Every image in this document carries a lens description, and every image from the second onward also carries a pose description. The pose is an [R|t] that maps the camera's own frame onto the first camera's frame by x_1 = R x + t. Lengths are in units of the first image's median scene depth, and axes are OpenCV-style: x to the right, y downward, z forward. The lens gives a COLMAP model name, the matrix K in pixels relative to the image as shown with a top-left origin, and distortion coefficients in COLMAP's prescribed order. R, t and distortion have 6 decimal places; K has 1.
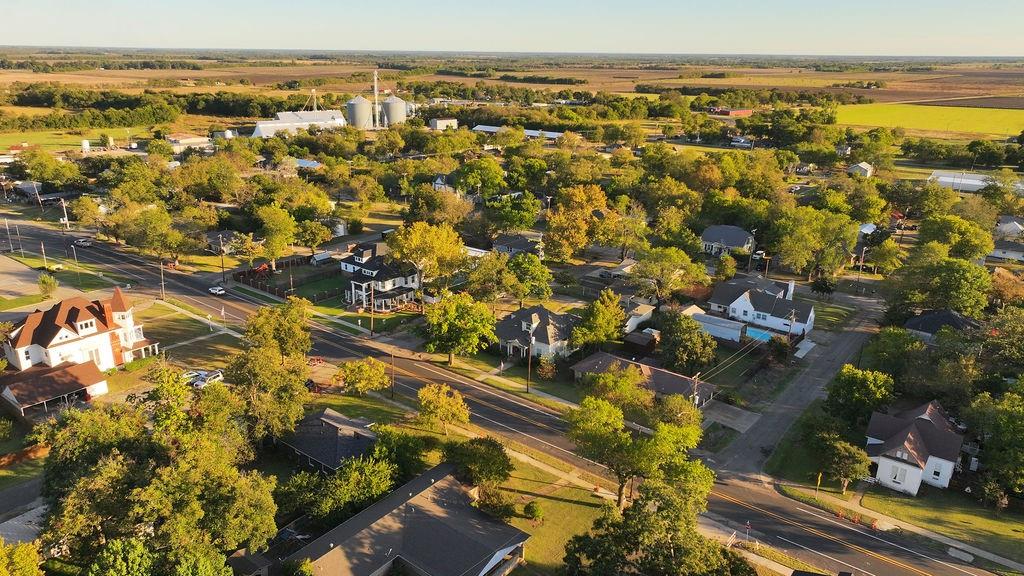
lens RADIAL K [[695.1, 0, 512.0], [0, 695.1, 288.0], [0, 0, 1]] dist [0.017135, 0.001147]
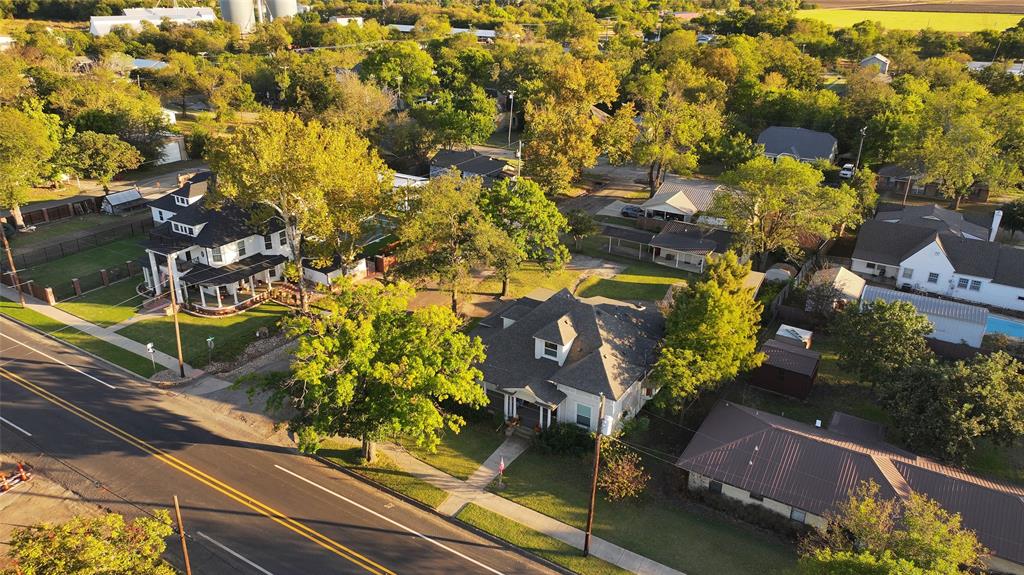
lens RADIAL K [[695.1, 0, 512.0], [0, 695.1, 287.5], [0, 0, 1]] dist [0.017135, 0.001147]
pose [[0.992693, -0.049778, 0.109924, -0.037453], [0.038791, 0.994239, 0.099922, -0.021084], [-0.114265, -0.094928, 0.988905, 0.496494]]
